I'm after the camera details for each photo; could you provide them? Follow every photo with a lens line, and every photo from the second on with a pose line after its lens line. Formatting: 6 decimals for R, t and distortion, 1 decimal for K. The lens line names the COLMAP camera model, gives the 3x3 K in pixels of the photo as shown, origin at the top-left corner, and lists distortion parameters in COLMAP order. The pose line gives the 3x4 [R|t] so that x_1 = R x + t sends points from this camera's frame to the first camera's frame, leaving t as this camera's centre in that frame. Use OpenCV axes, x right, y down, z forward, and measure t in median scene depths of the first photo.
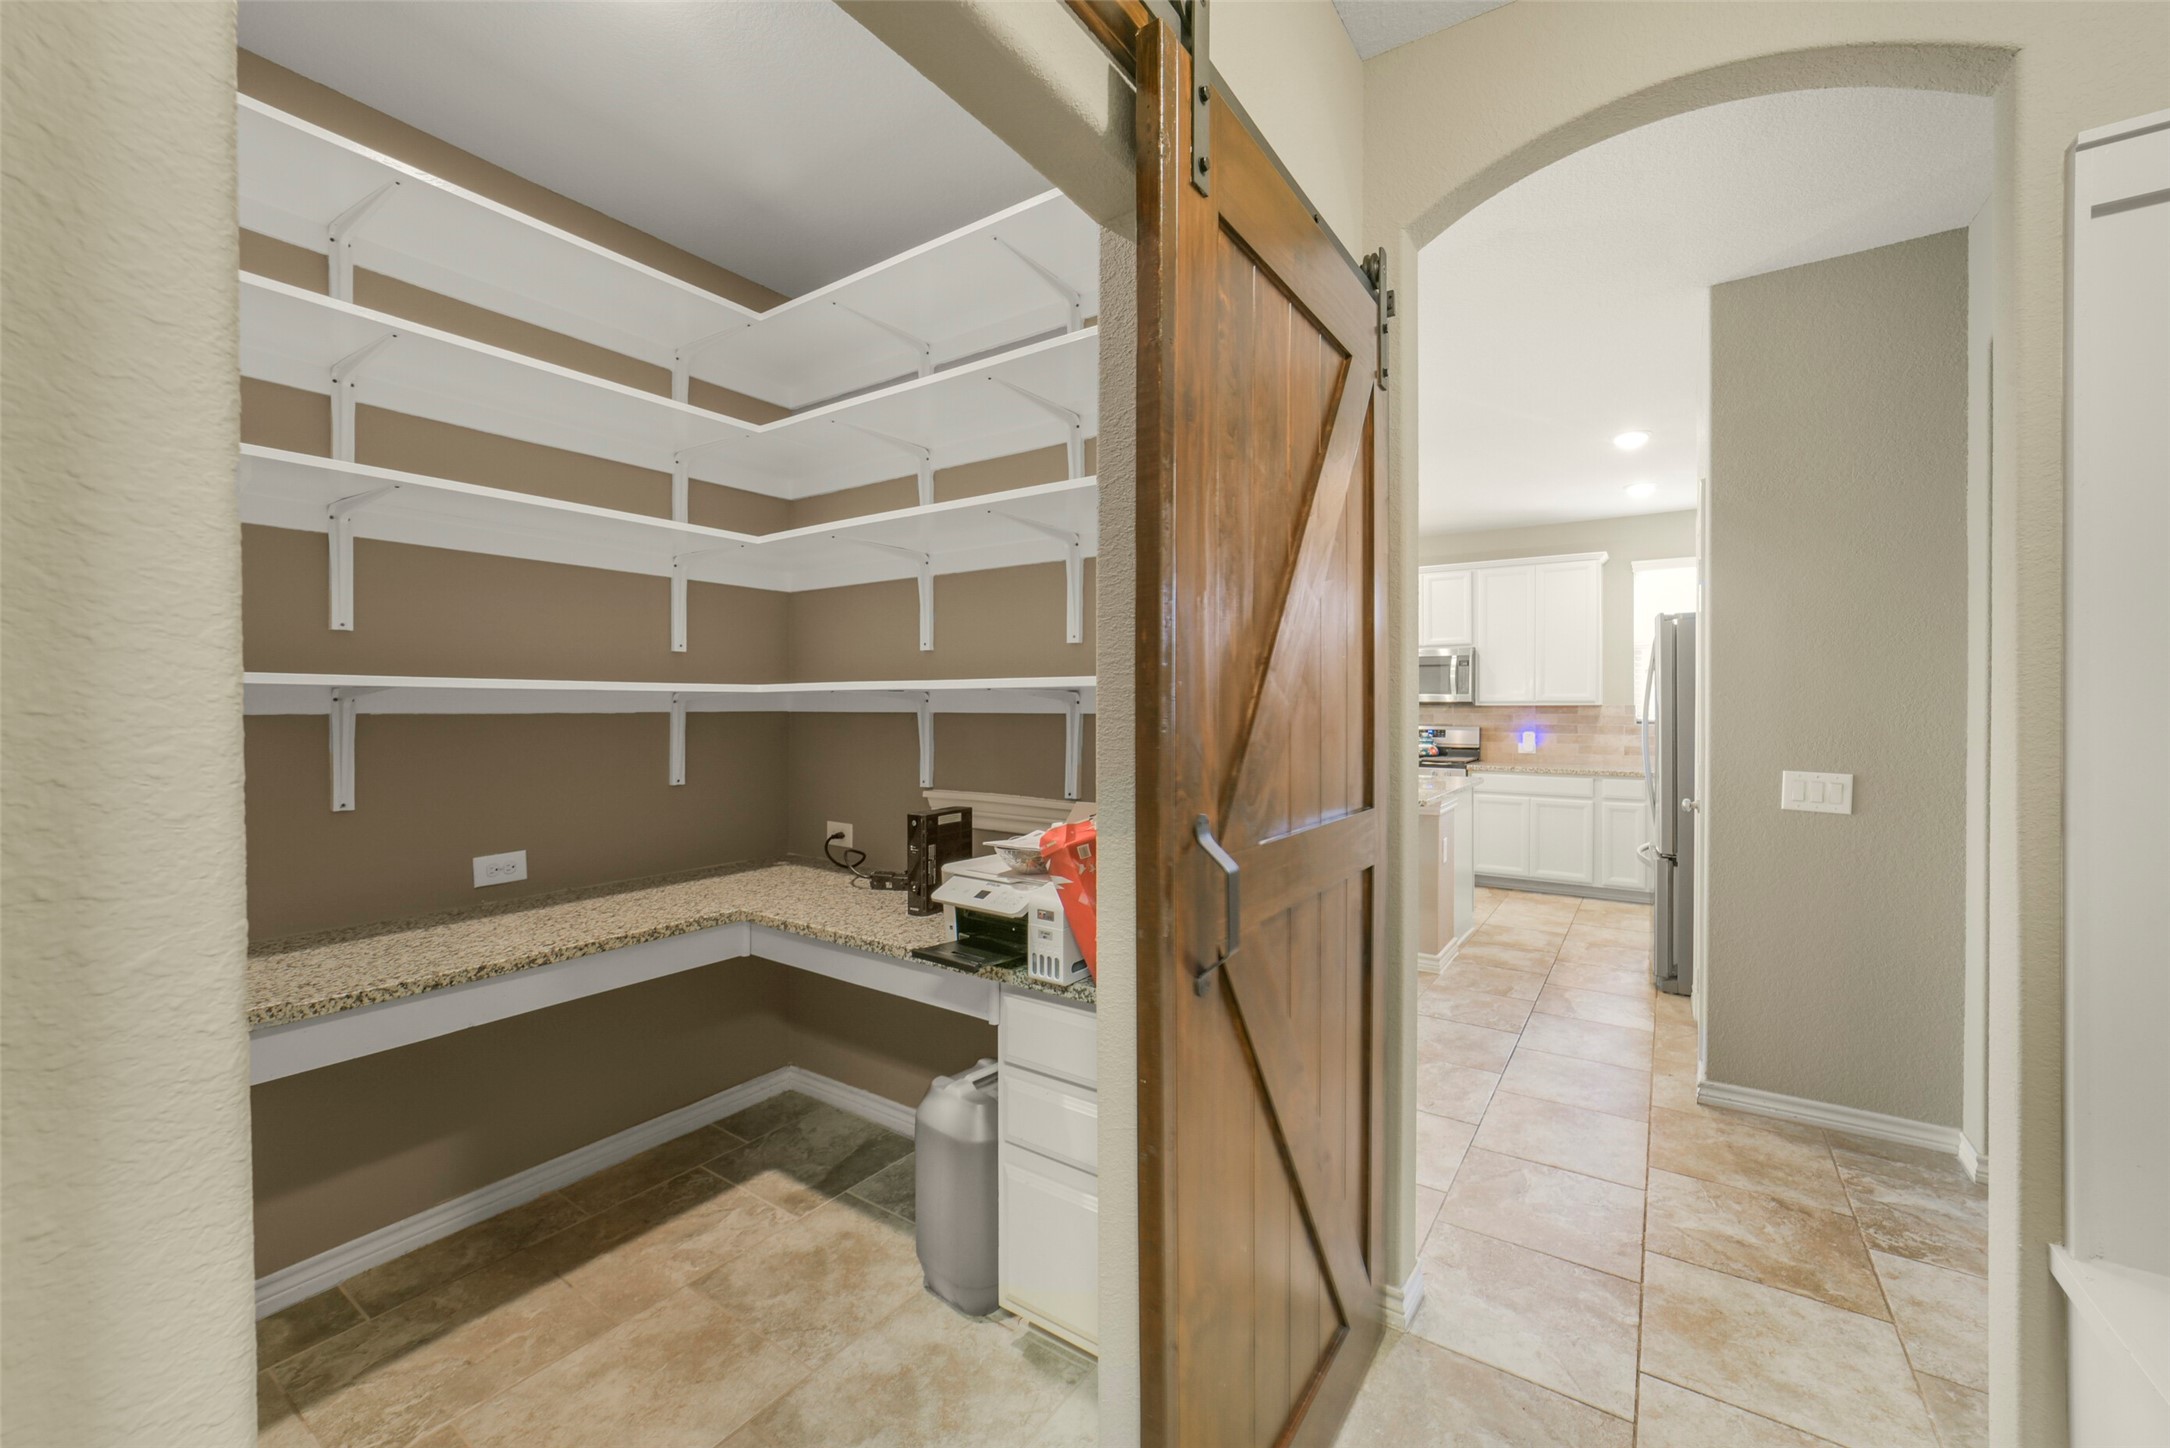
lens RADIAL K [[843.9, 0, 1081.5], [0, 843.9, 705.7], [0, 0, 1]] dist [-0.035927, 0.008771]
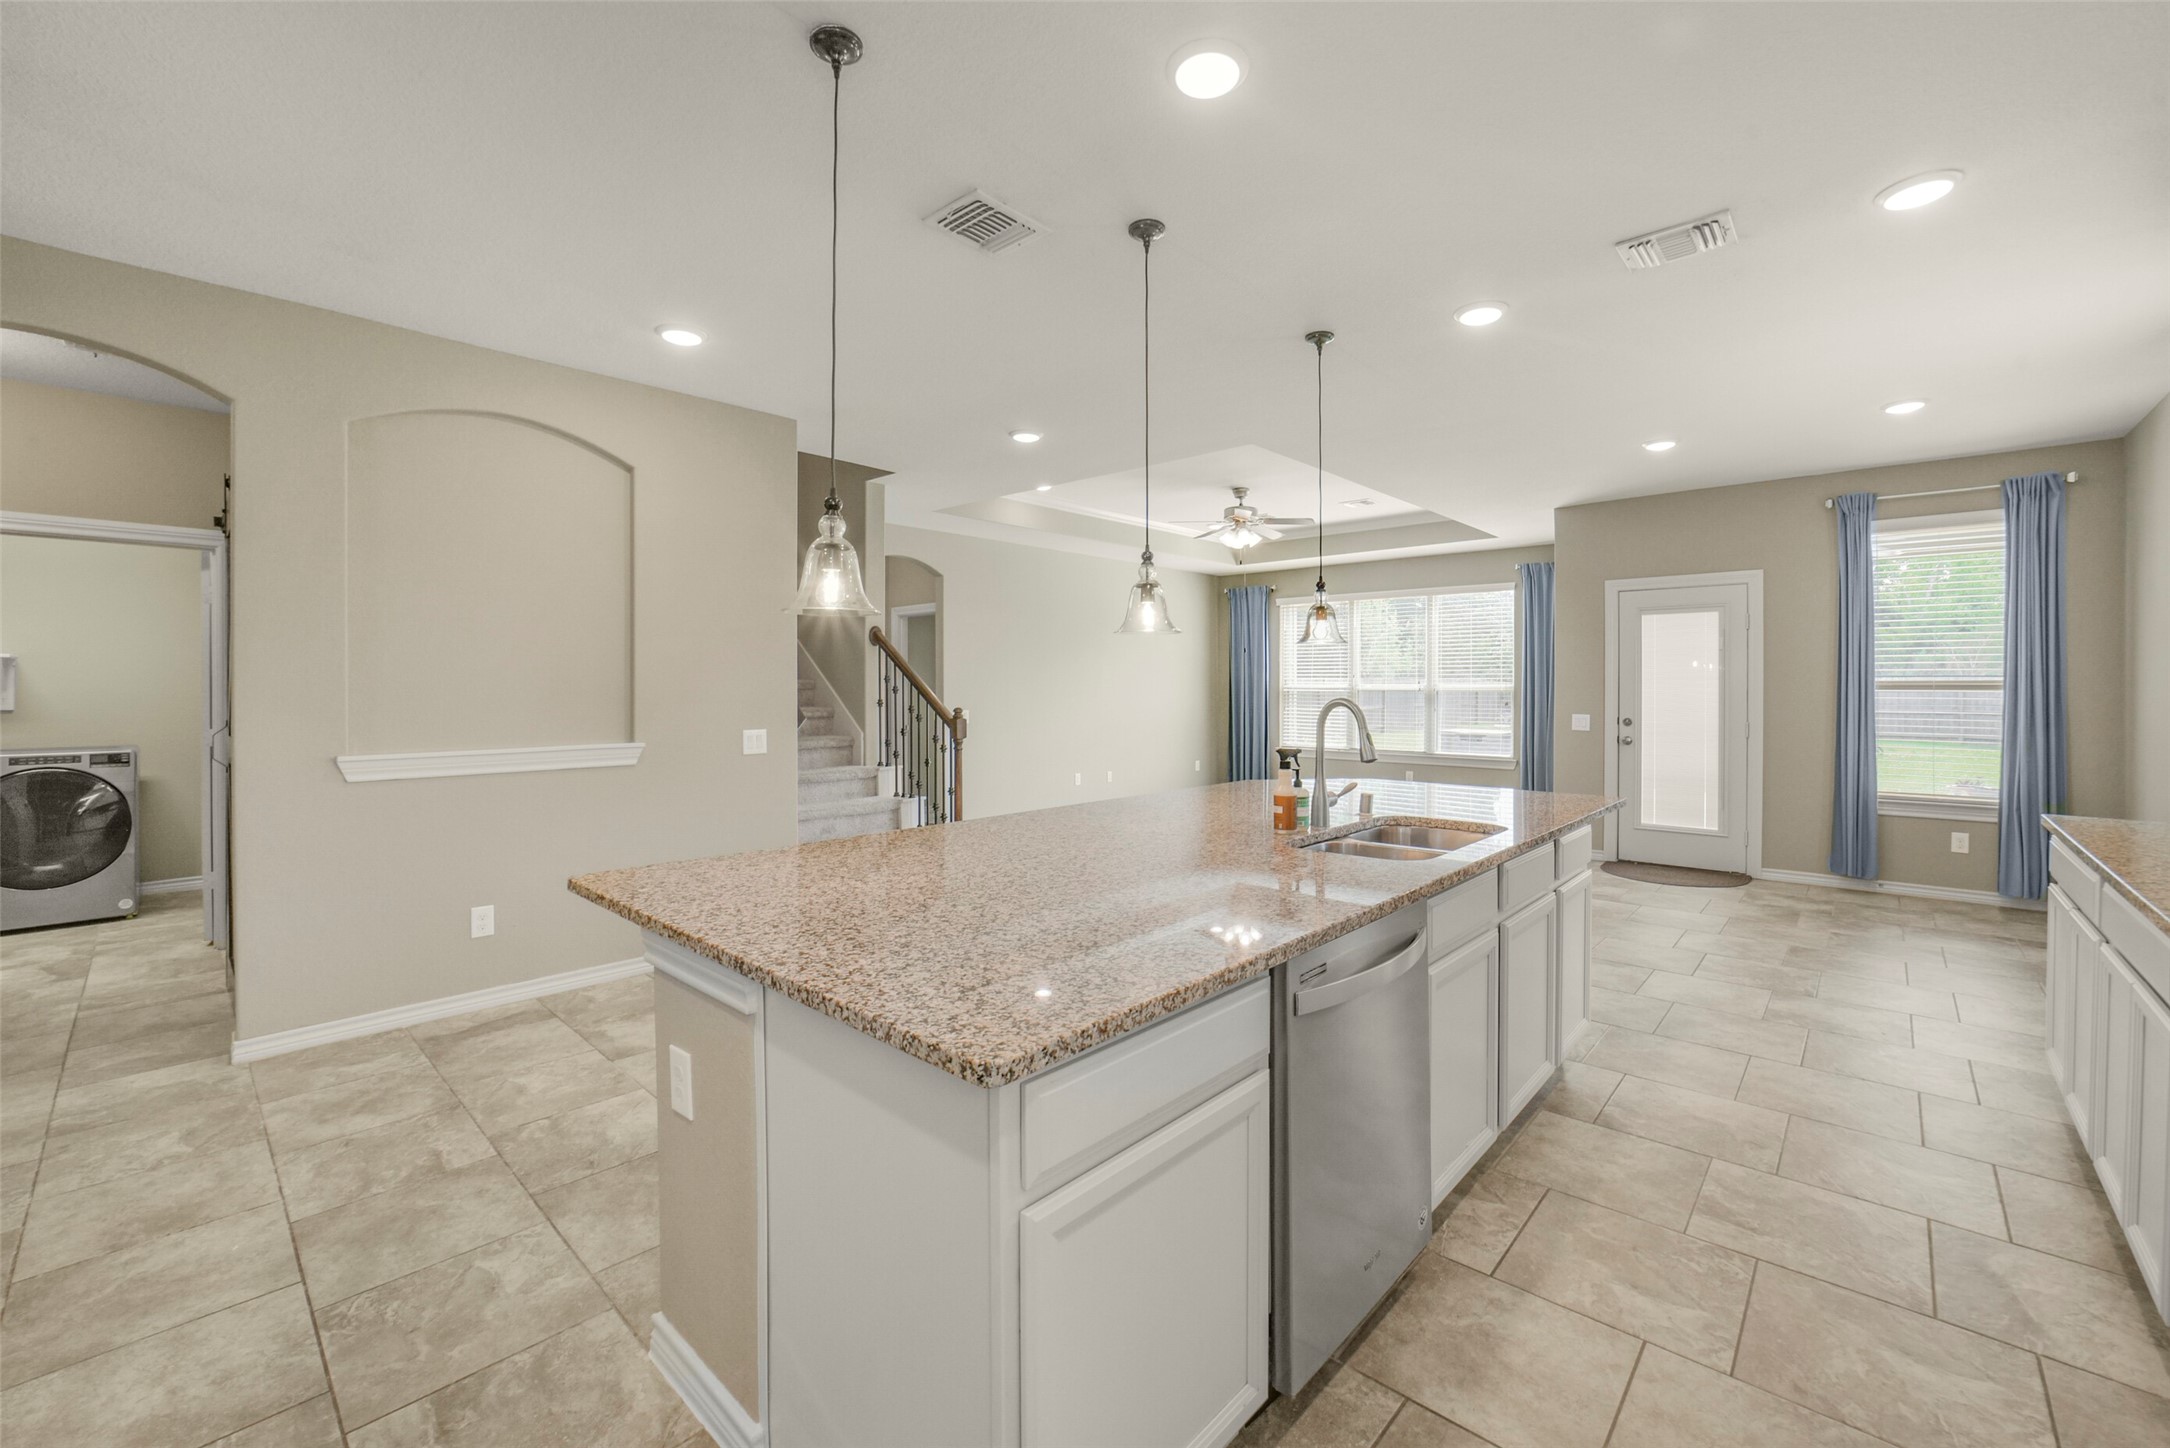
lens RADIAL K [[879.9, 0, 1119.4], [0, 879.9, 685.5], [0, 0, 1]] dist [-0.017250, 0.000619]
pose [[-0.120040, -0.002963, -0.992765, 1.273208], [-0.002844, 0.999992, -0.002640, 0.006005], [0.992765, 0.002506, -0.120048, 1.991055]]
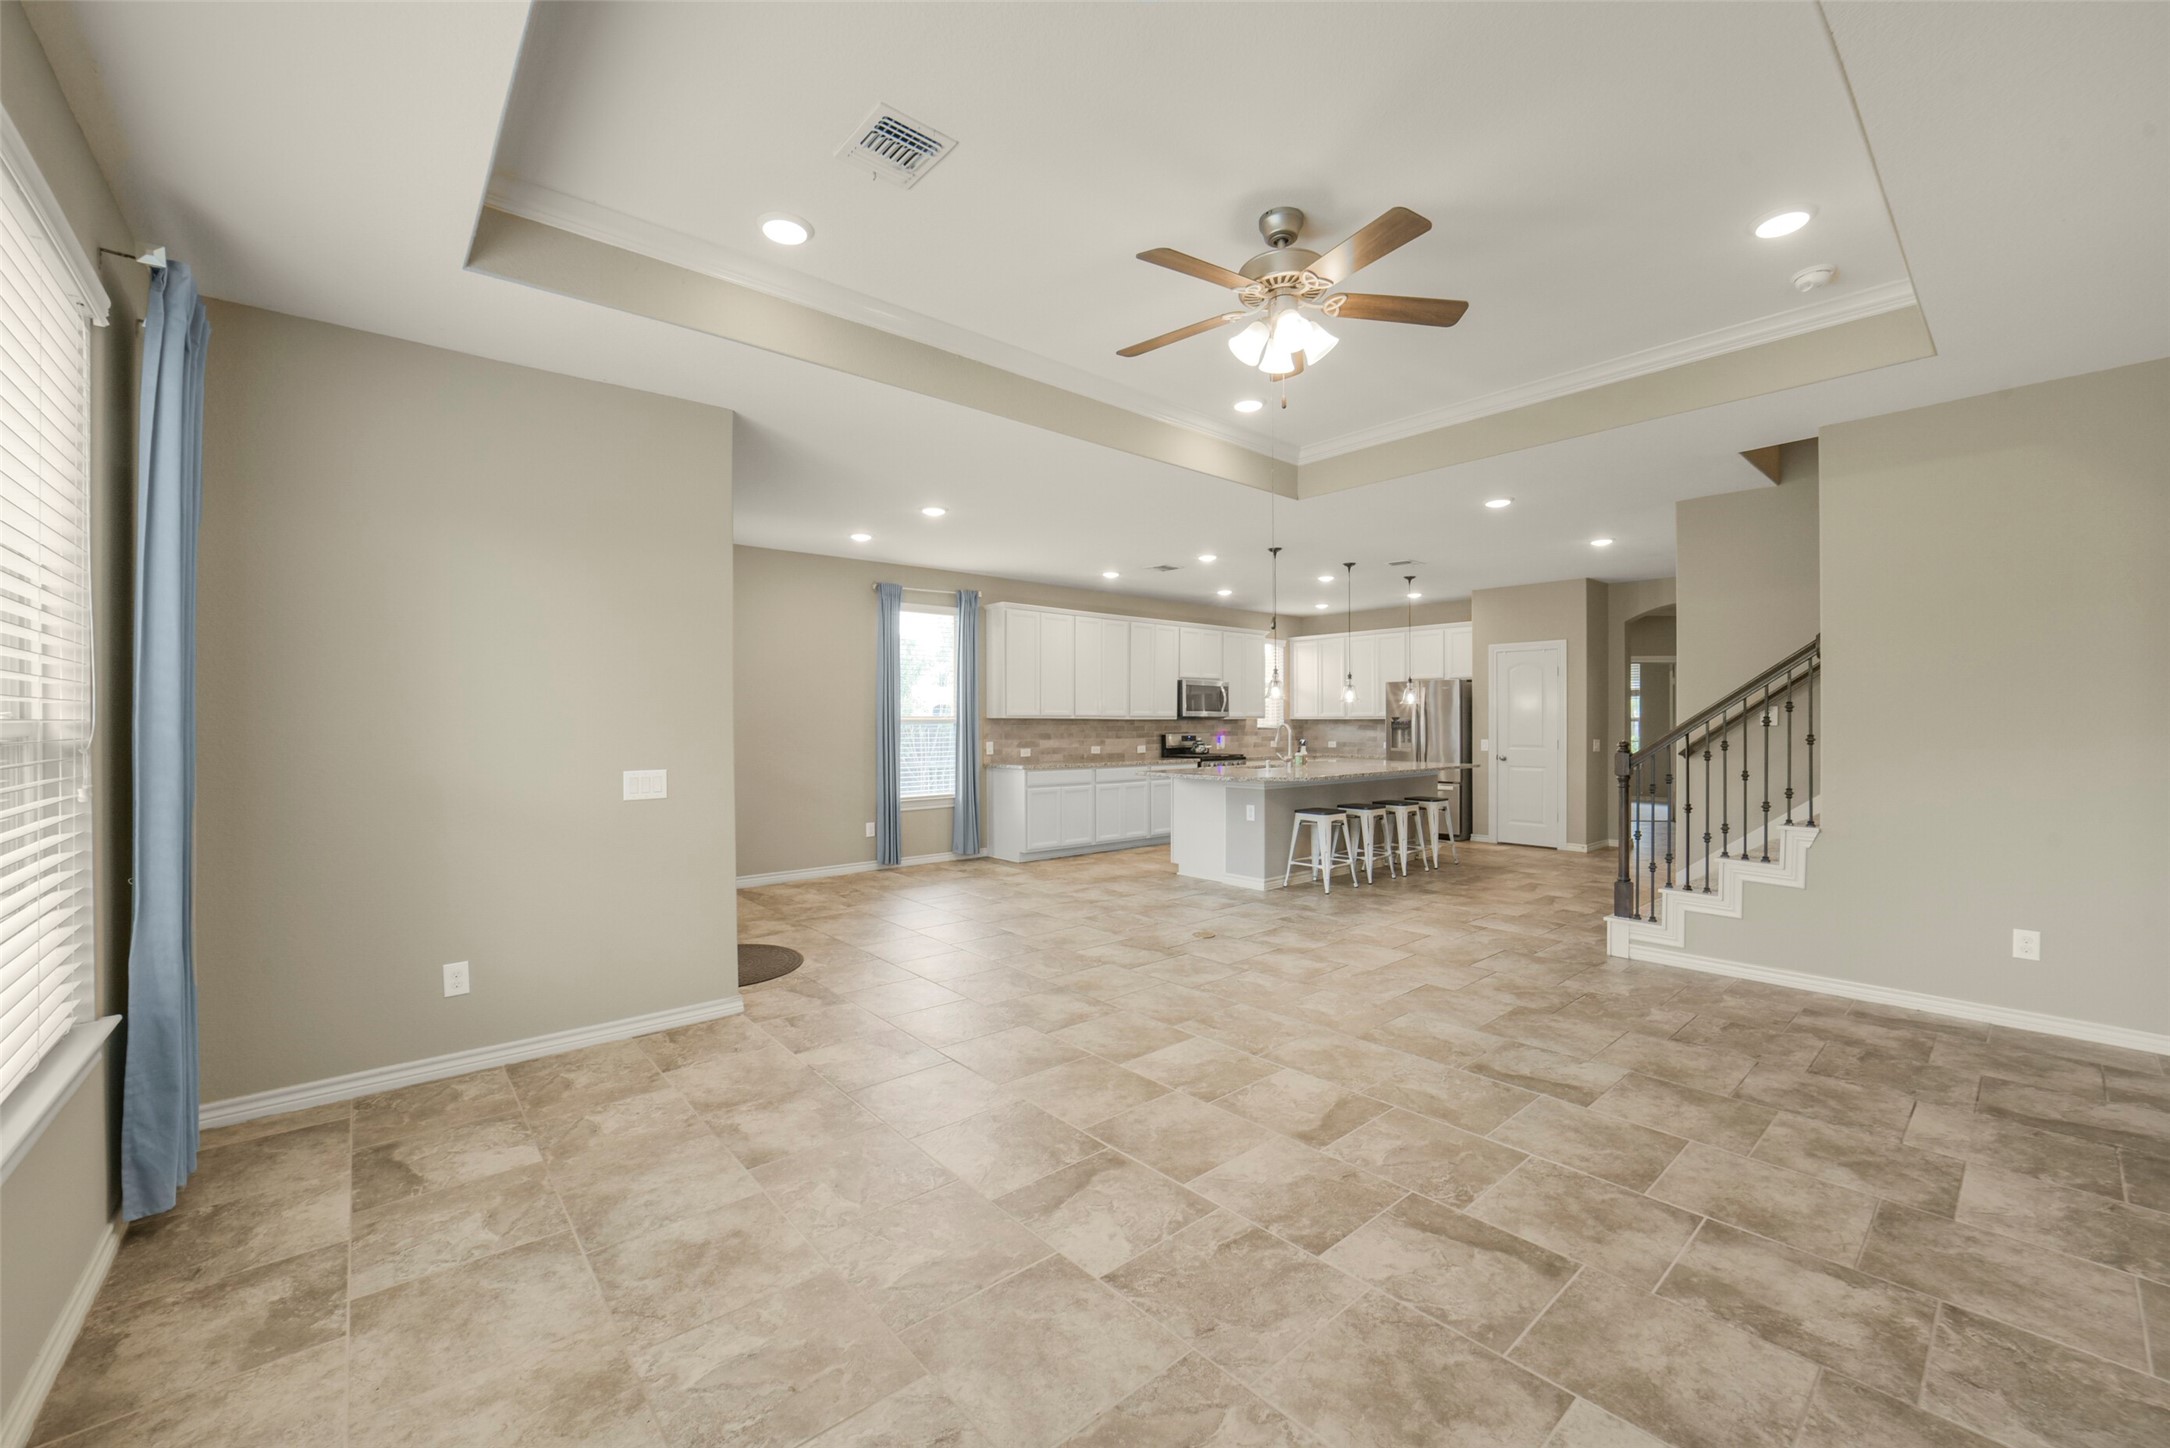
lens RADIAL K [[862.9, 0, 1093.4], [0, 862.9, 723.8], [0, 0, 1]] dist [-0.039994, 0.009765]
pose [[0.252231, -0.005268, 0.967653, -2.741309], [0.003712, 0.999983, 0.004476, 0.000207], [-0.967660, 0.002463, 0.252246, 2.005400]]
